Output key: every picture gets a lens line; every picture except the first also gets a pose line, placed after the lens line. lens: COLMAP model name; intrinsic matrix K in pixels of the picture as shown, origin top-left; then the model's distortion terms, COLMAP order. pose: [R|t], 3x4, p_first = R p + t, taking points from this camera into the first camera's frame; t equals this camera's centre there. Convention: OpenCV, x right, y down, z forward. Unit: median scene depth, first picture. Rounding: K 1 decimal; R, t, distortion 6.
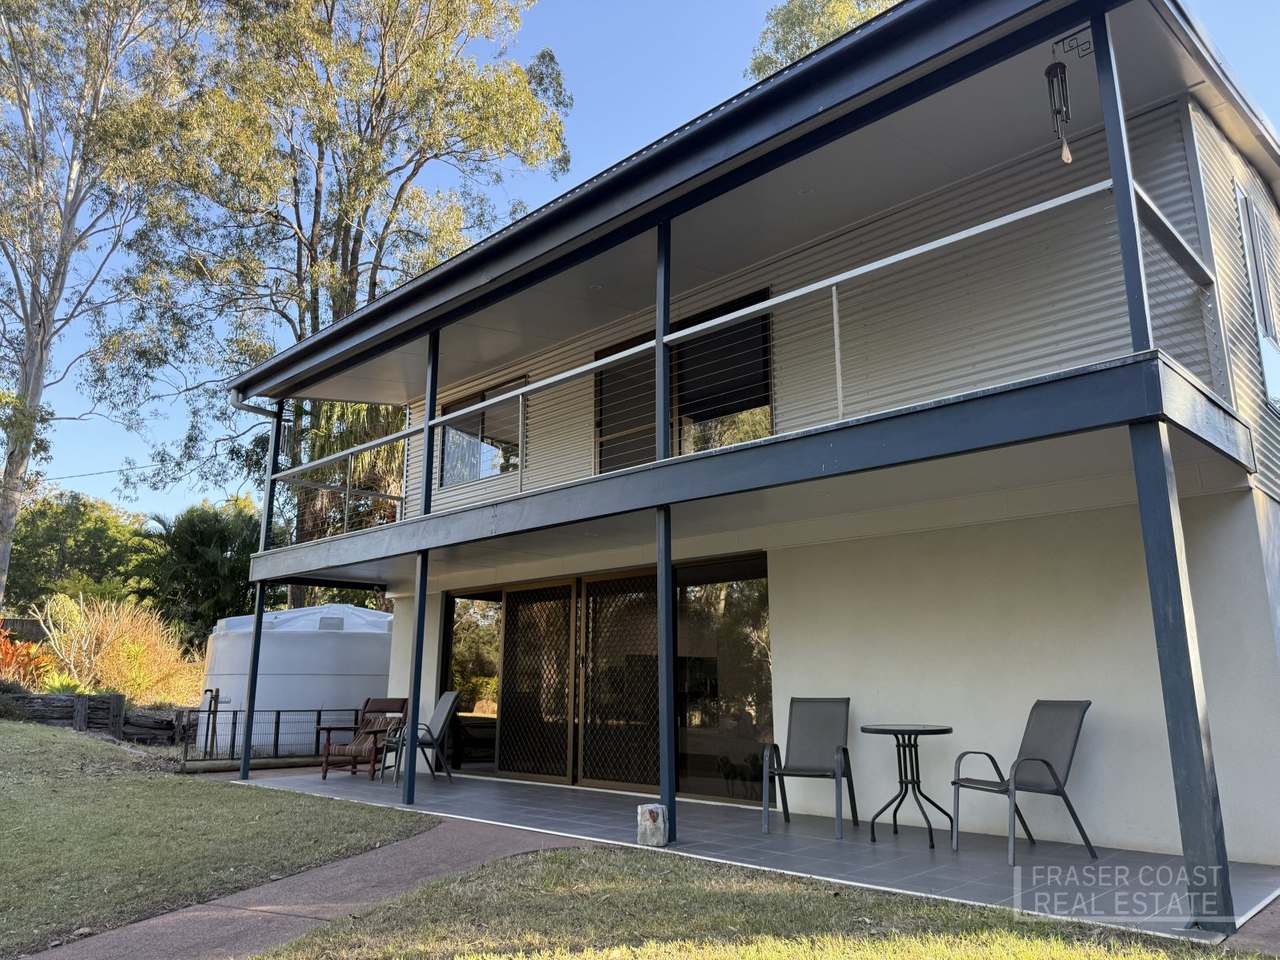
lens RADIAL K [[889.1, 0, 640.0], [0, 889.1, 480.0], [0, 0, 1]] dist [0.053580, -0.069899]
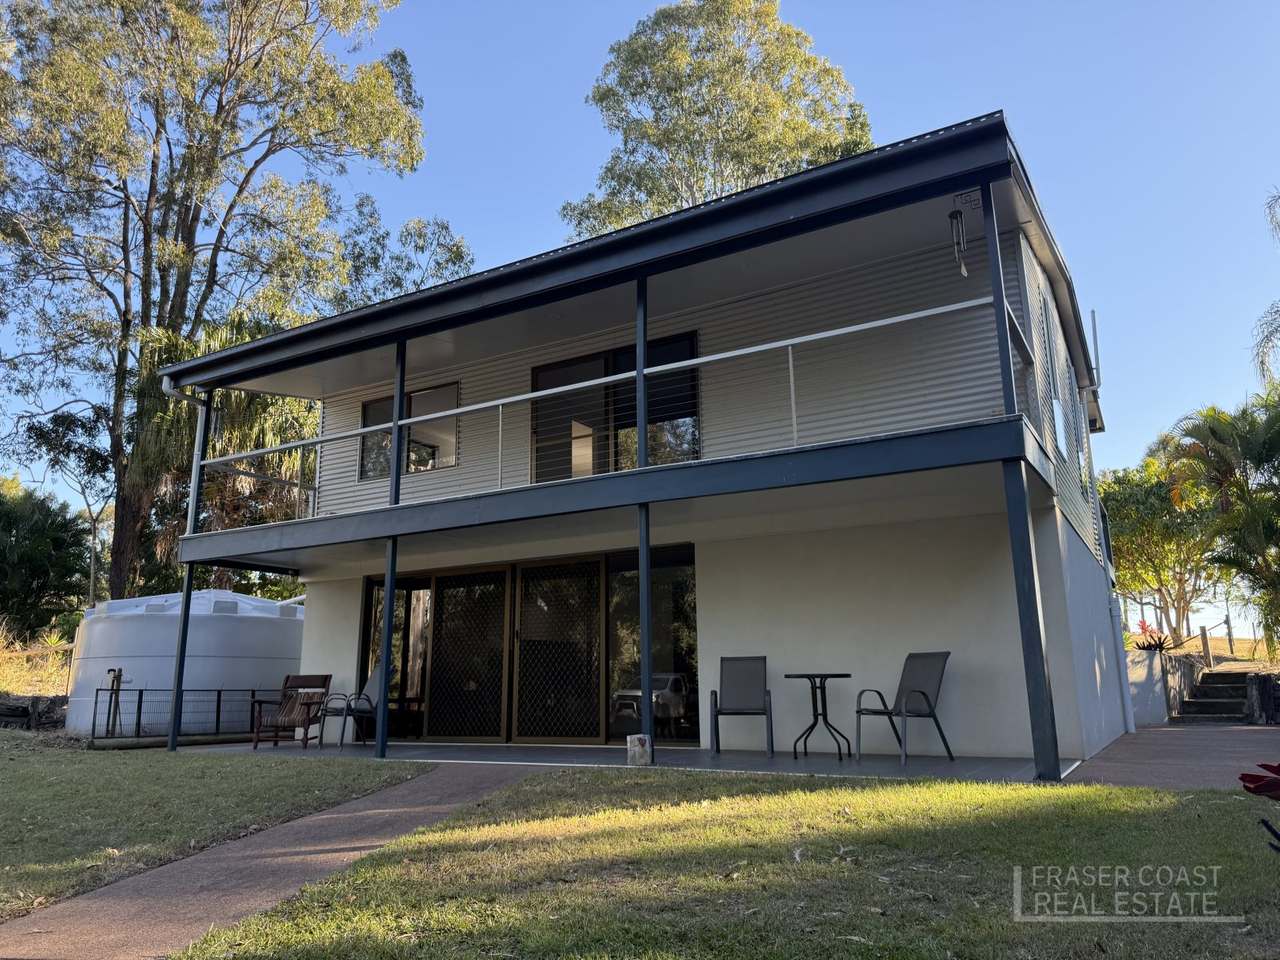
lens RADIAL K [[889.1, 0, 640.0], [0, 889.1, 480.0], [0, 0, 1]] dist [0.053580, -0.069899]
pose [[0.970317, 0.043194, 0.237949, -0.198264], [-0.042504, 0.999064, -0.008032, 0.004237], [-0.238074, -0.002320, 0.971244, -0.161041]]
